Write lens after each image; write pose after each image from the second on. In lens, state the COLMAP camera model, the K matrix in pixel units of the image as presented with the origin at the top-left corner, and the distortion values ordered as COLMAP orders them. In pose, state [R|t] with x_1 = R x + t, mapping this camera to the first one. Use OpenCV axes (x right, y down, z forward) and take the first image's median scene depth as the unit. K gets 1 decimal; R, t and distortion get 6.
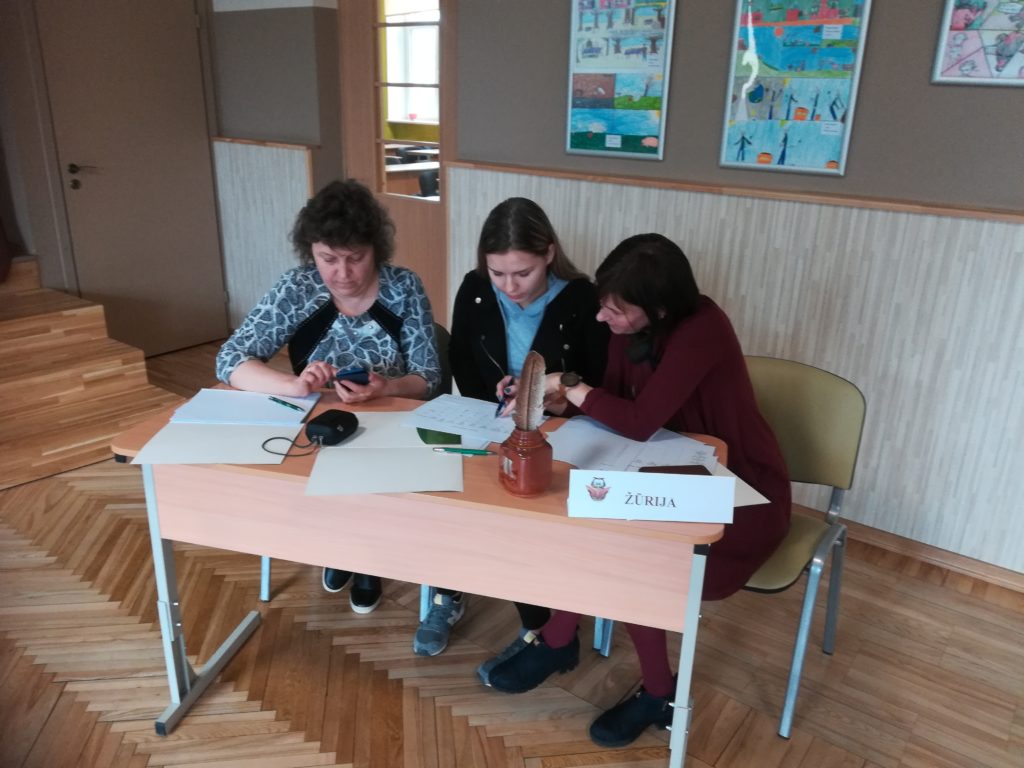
lens RADIAL K [[800.8, 0, 511.9], [0, 800.8, 385.1], [0, 0, 1]] dist [0.031466, -0.048946]
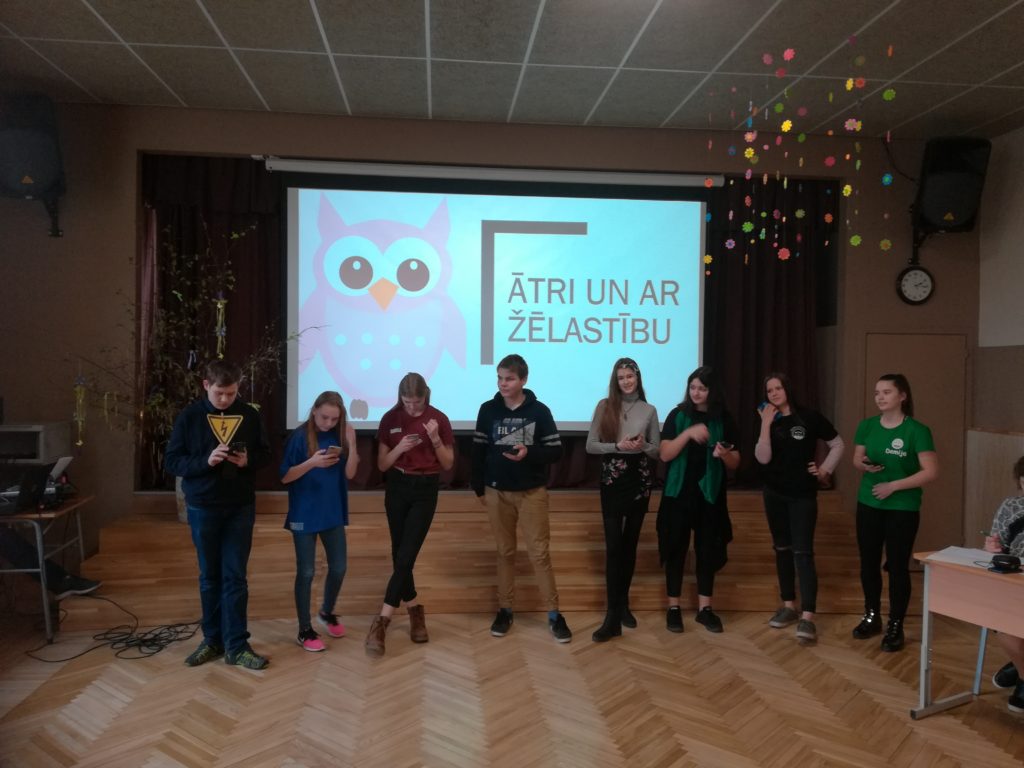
lens RADIAL K [[800.8, 0, 511.6], [0, 800.8, 386.4], [0, 0, 1]] dist [0.031466, -0.048946]
pose [[0.669572, 0.004904, -0.742731, 0.202199], [-0.256458, 0.940004, -0.224991, 0.208170], [0.697067, 0.341127, 0.630659, -0.669190]]
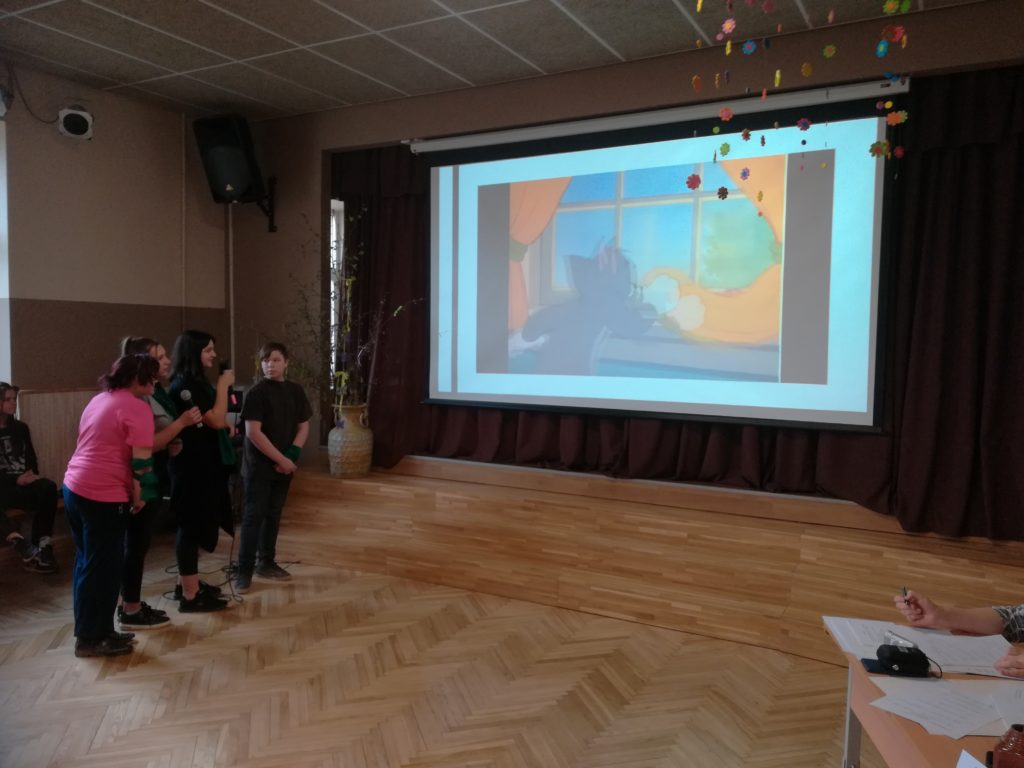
lens RADIAL K [[800.8, 0, 509.5], [0, 800.8, 387.1], [0, 0, 1]] dist [0.031466, -0.048946]
pose [[0.130178, 0.042305, -0.990588, 0.430145], [-0.352661, 0.935729, -0.006383, -0.055129], [0.926652, 0.350173, 0.136731, 0.049203]]
